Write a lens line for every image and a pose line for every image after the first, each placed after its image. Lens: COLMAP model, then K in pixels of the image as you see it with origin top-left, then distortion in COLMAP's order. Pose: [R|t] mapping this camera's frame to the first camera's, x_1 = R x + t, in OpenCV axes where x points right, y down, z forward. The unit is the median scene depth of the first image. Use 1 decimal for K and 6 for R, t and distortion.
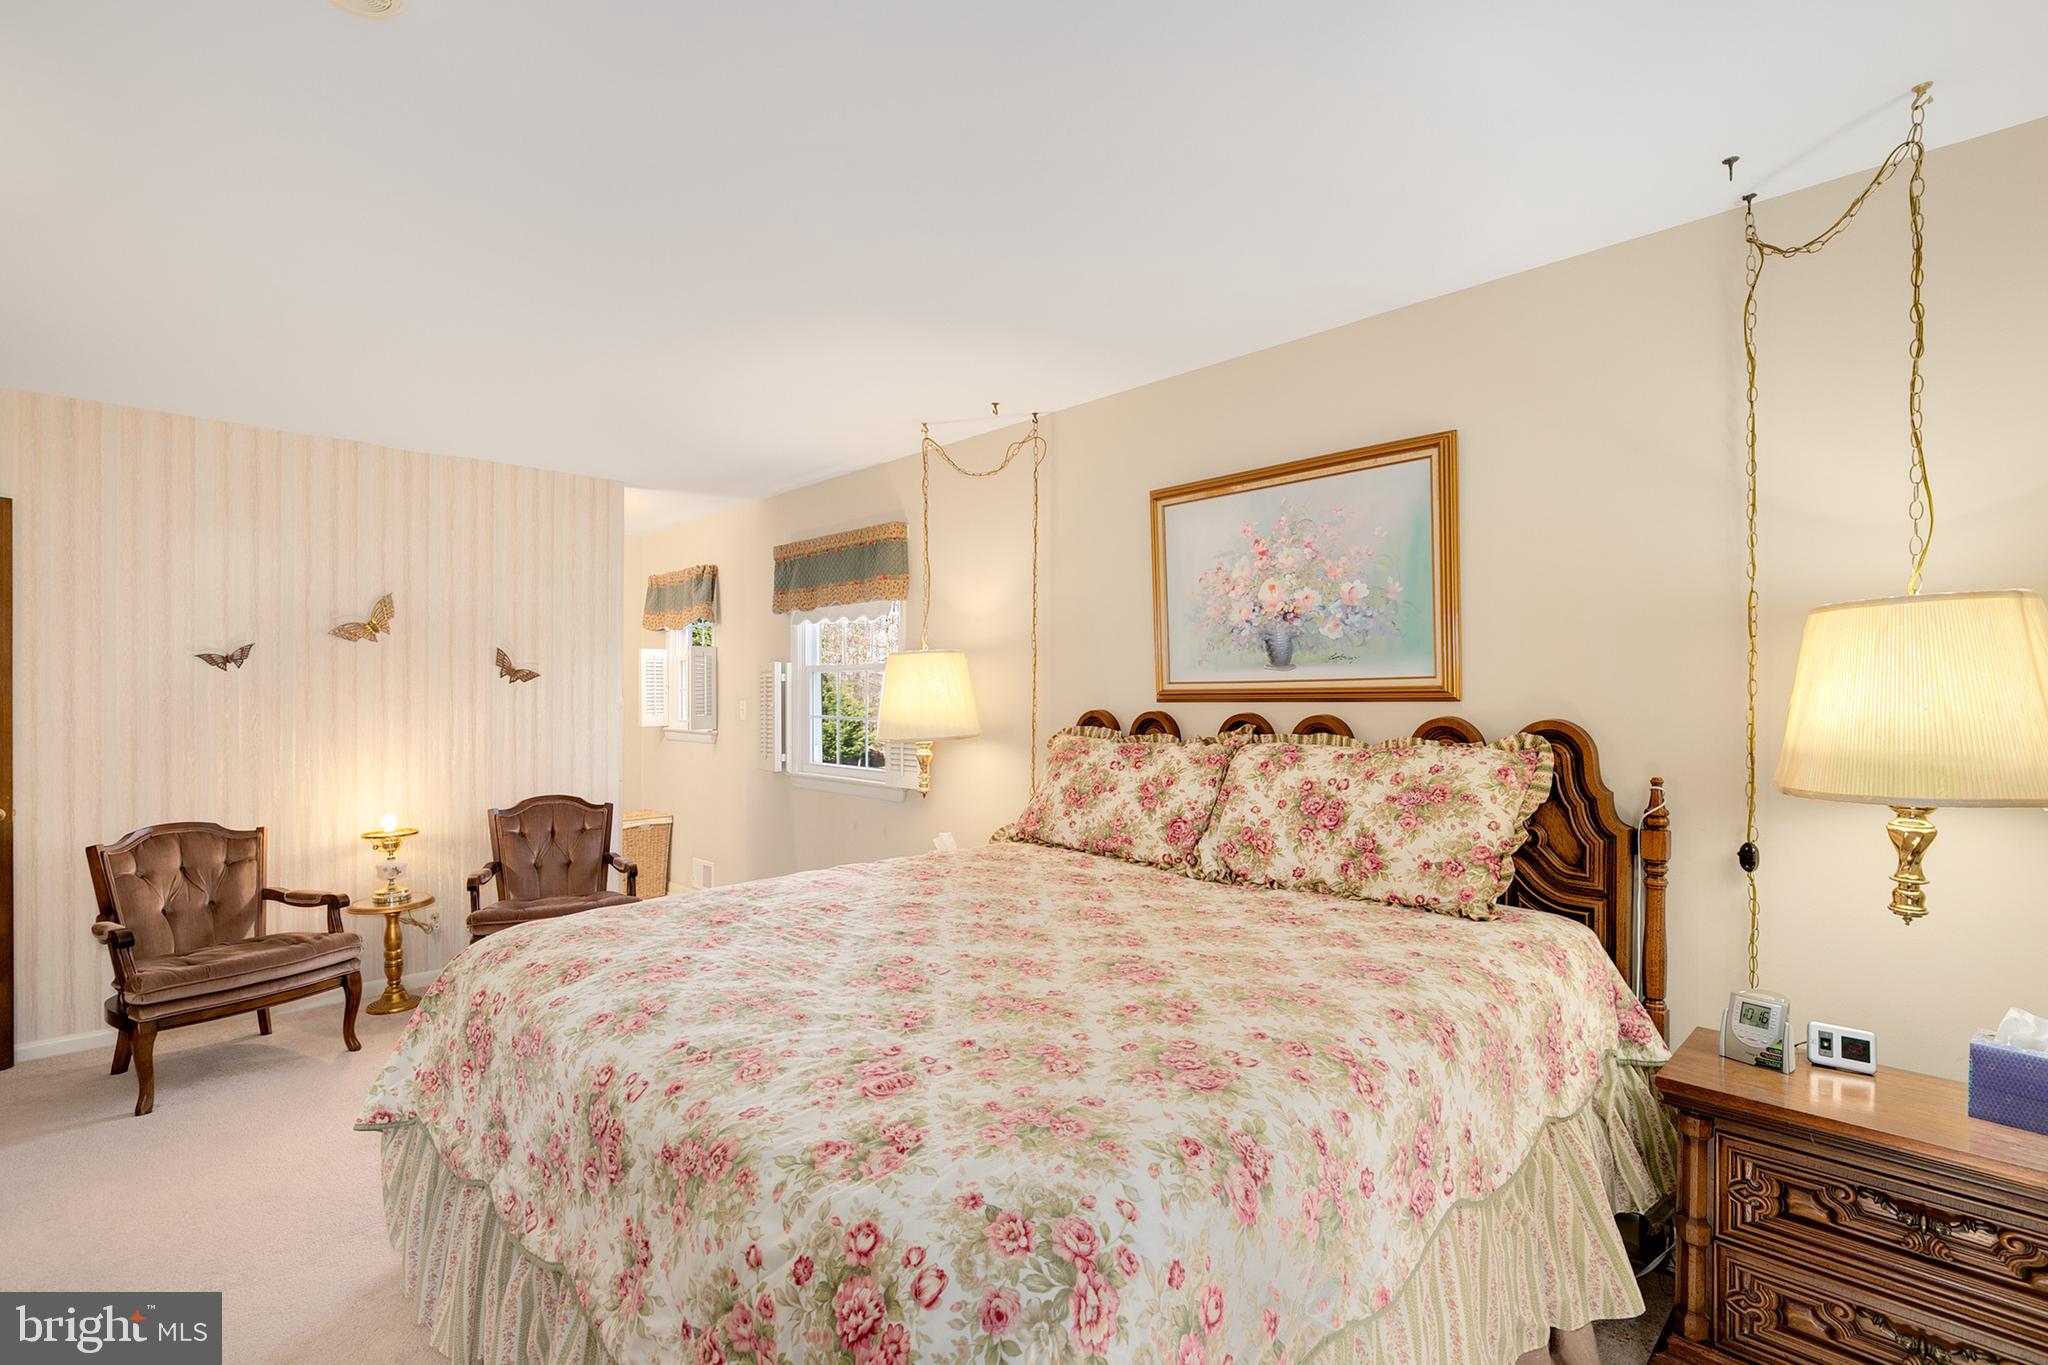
lens RADIAL K [[1053.0, 0, 1025.8], [0, 1053.0, 697.4], [0, 0, 1]] dist [-0.013806, 0.001772]
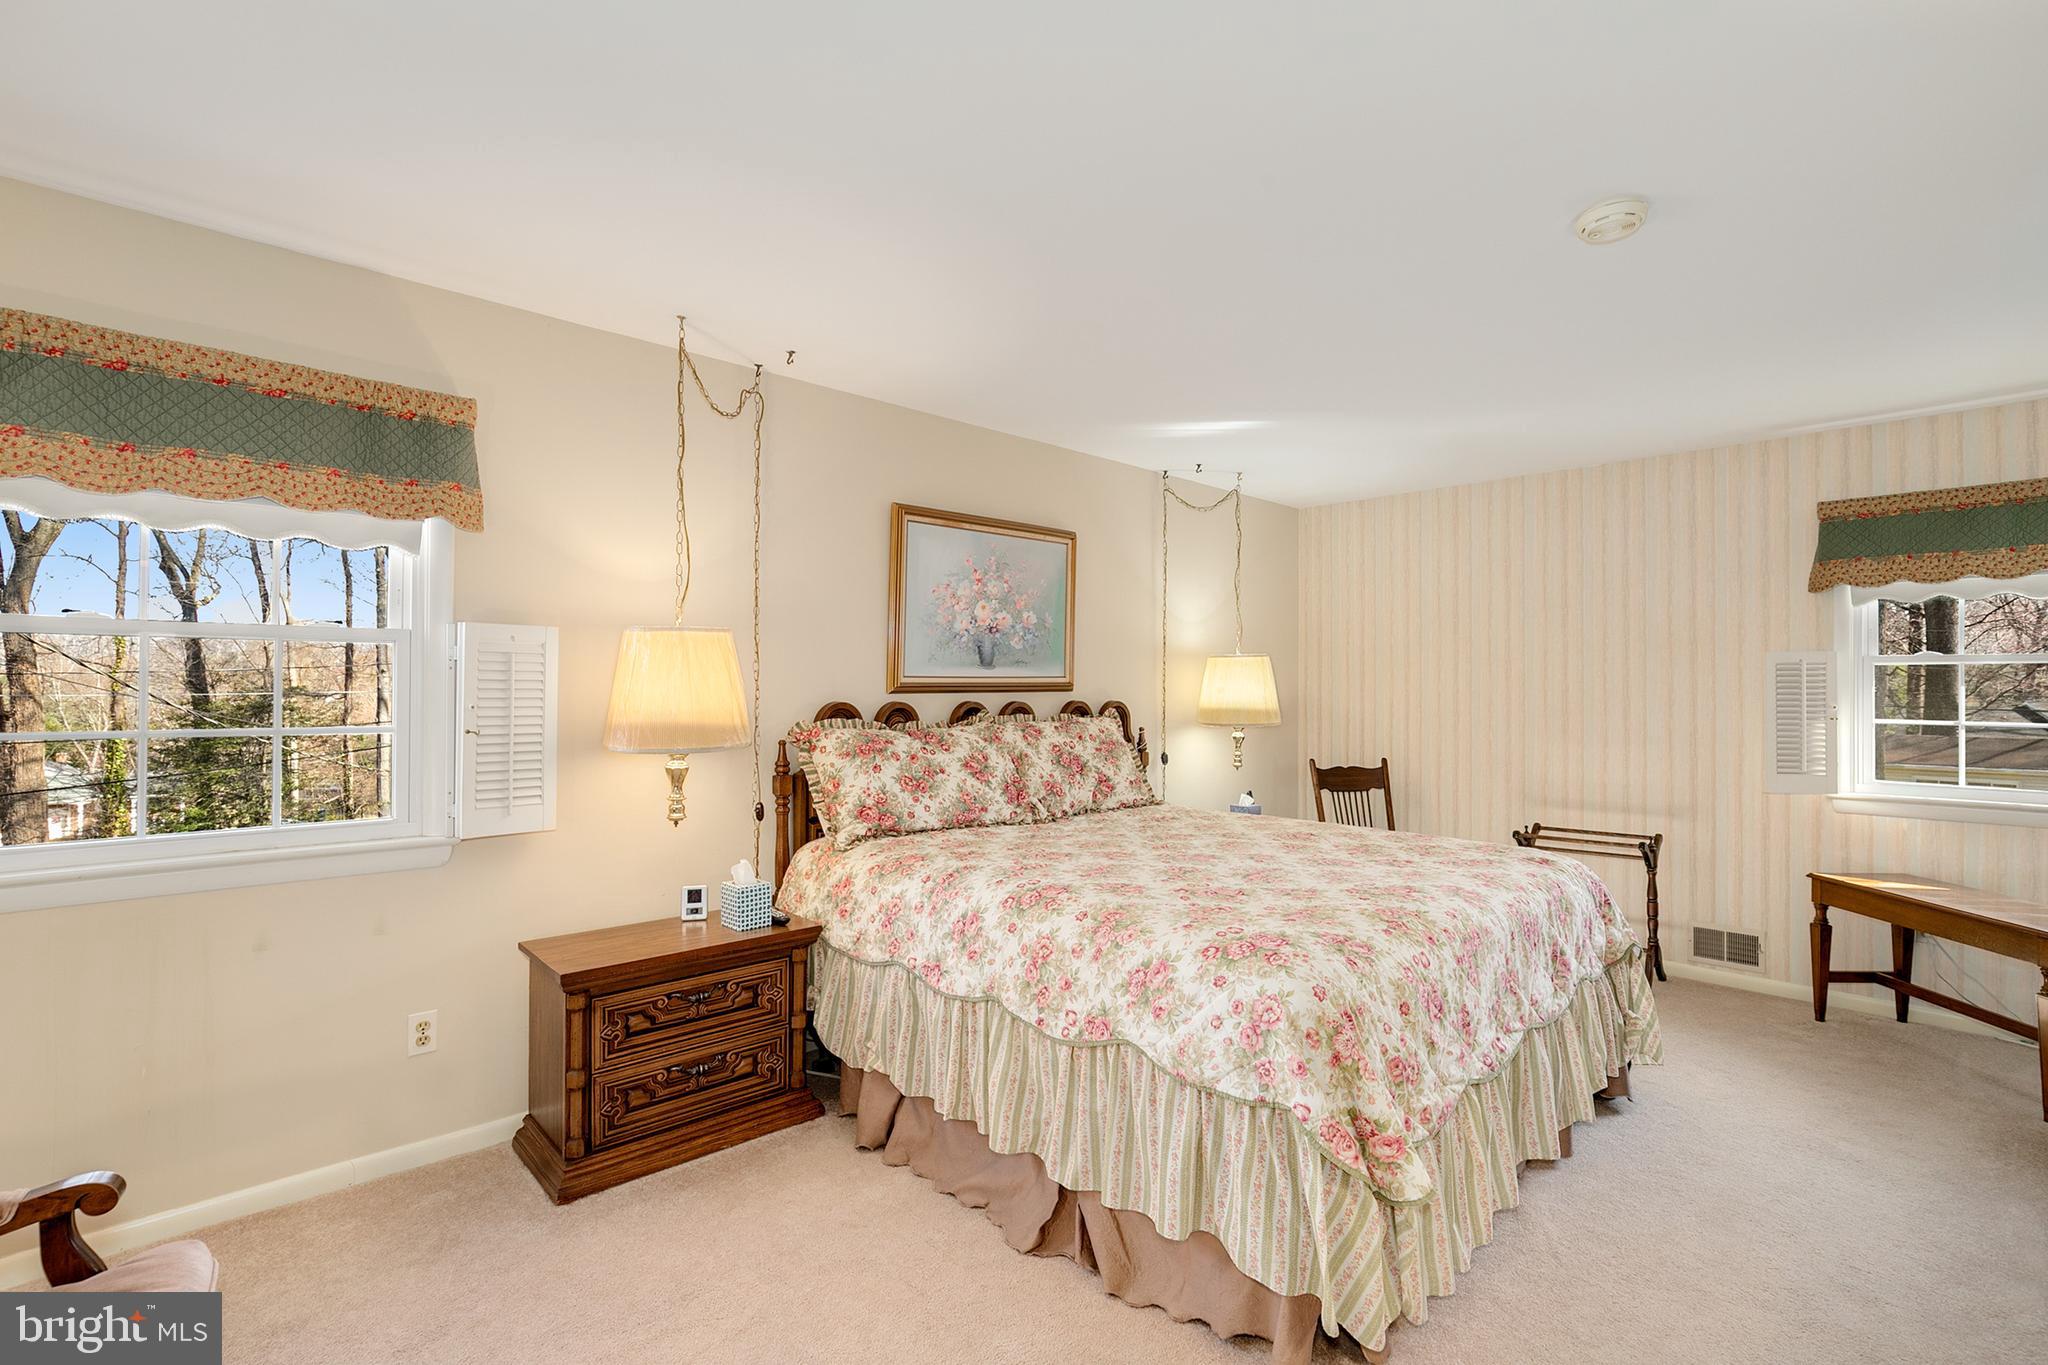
lens RADIAL K [[1053.0, 0, 1025.8], [0, 1053.0, 697.4], [0, 0, 1]] dist [-0.013806, 0.001772]
pose [[-0.104468, -0.025985, 0.994189, -1.097912], [-0.018197, 0.999541, 0.024213, -0.022666], [-0.994362, -0.015561, -0.104893, 1.069958]]
